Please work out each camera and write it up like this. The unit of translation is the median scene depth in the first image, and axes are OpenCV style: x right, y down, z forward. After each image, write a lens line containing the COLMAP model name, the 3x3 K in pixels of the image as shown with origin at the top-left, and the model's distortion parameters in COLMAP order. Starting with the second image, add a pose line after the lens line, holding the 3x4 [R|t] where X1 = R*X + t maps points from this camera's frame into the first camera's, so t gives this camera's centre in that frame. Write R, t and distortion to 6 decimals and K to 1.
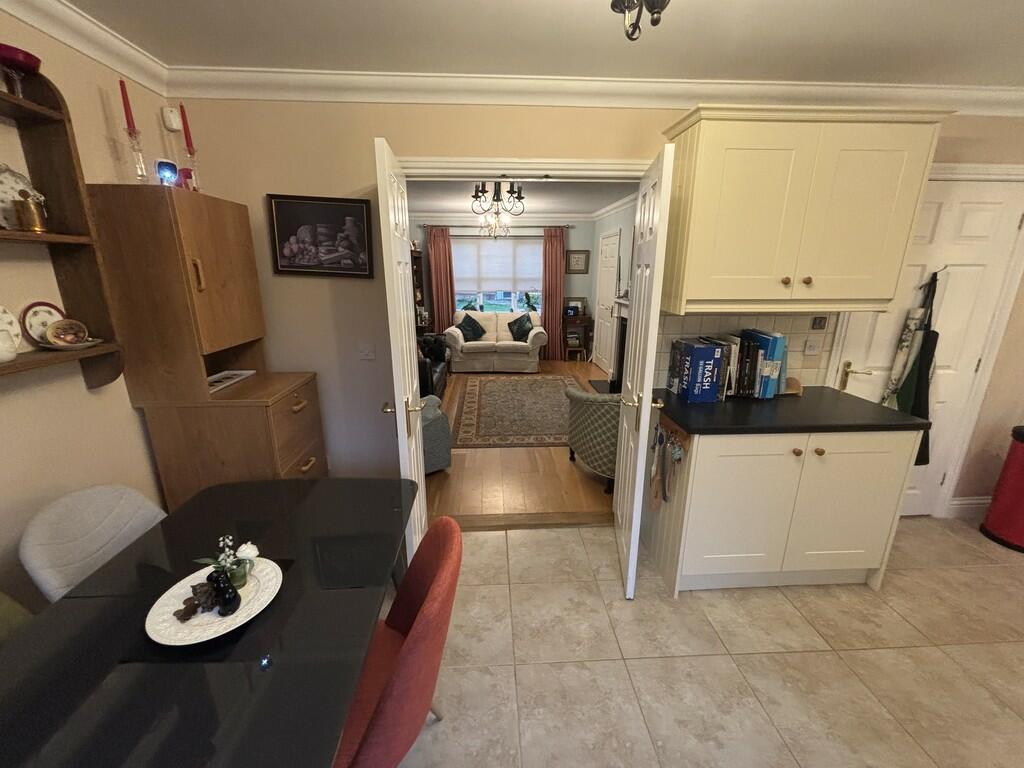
lens RADIAL K [[413.2, 0, 510.1], [0, 413.2, 383.3], [0, 0, 1]] dist [-0.004365, 0.002058]
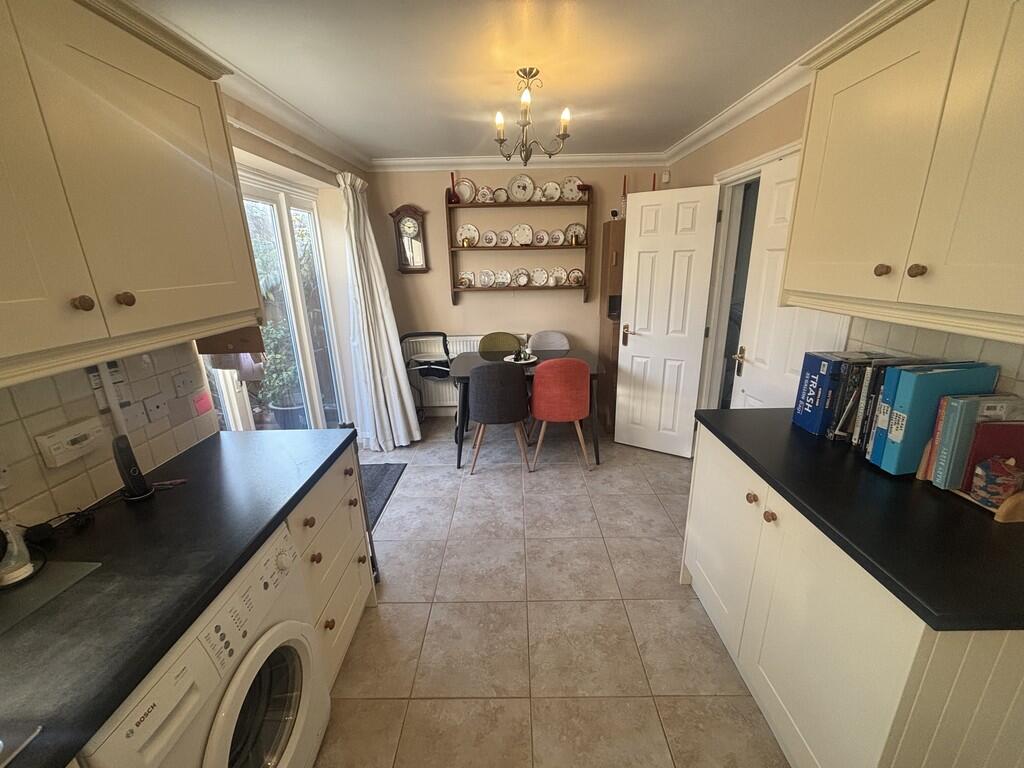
lens RADIAL K [[413.2, 0, 513.3], [0, 413.2, 383.8], [0, 0, 1]] dist [-0.004365, 0.002058]
pose [[-0.051196, 0.291885, -0.955082, 1.360538], [-0.241034, 0.924454, 0.295445, -0.143115], [0.969166, 0.245333, 0.023026, 0.499624]]
